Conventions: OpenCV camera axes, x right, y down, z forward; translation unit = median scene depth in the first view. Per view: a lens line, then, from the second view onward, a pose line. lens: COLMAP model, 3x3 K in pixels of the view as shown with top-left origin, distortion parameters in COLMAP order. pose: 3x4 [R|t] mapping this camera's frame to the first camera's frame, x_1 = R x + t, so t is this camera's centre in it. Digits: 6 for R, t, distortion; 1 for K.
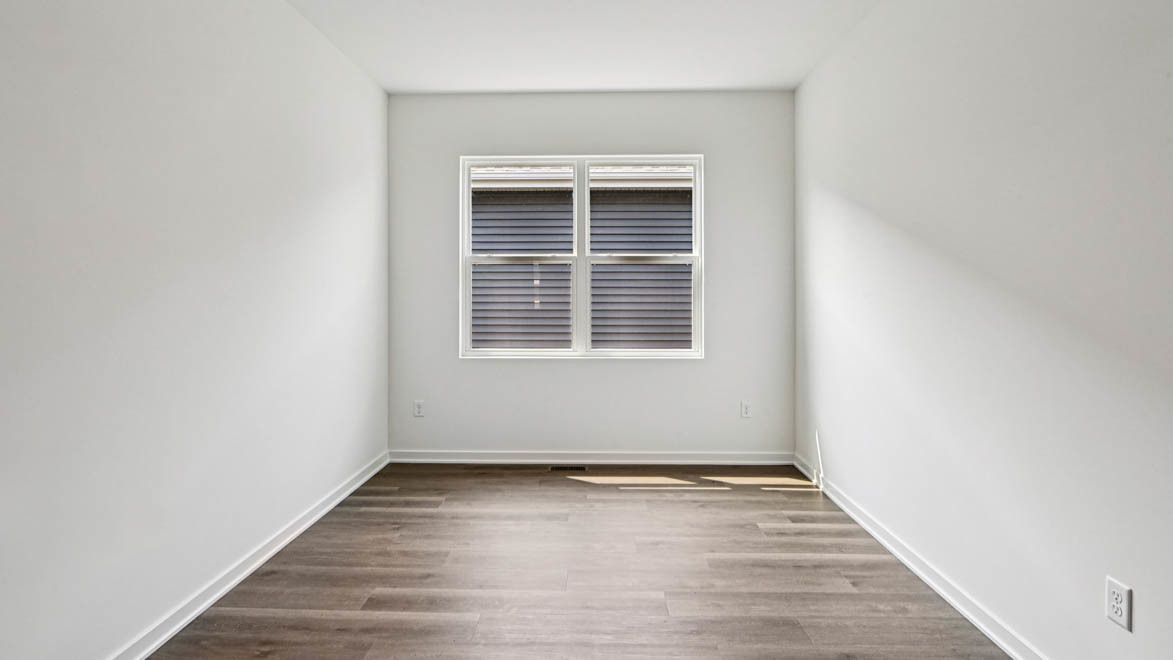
lens RADIAL K [[558.2, 0, 588.0], [0, 558.2, 300.3], [0, 0, 1]] dist [-0.021330, -0.000151]
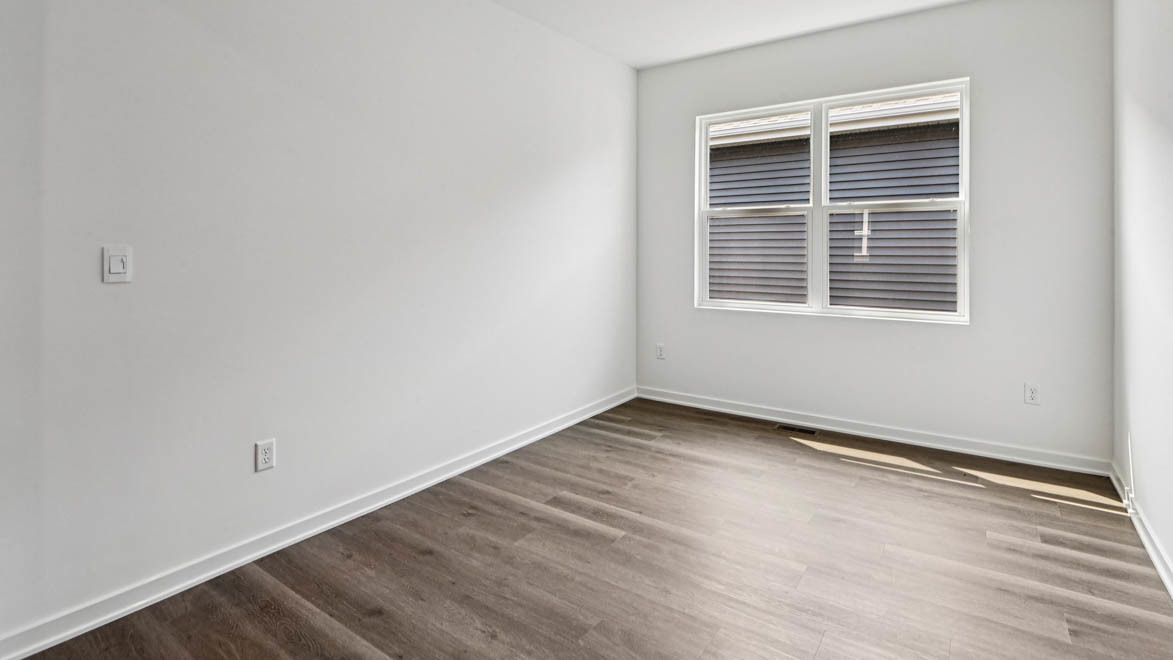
lens RADIAL K [[561.2, 0, 597.7], [0, 561.2, 240.7], [0, 0, 1]] dist [0.000311, -0.013337]
pose [[0.834790, -0.007436, -0.550519, 0.210317], [-0.004328, 0.999789, -0.020067, -0.000176], [0.550552, 0.019134, 0.834582, 0.006709]]
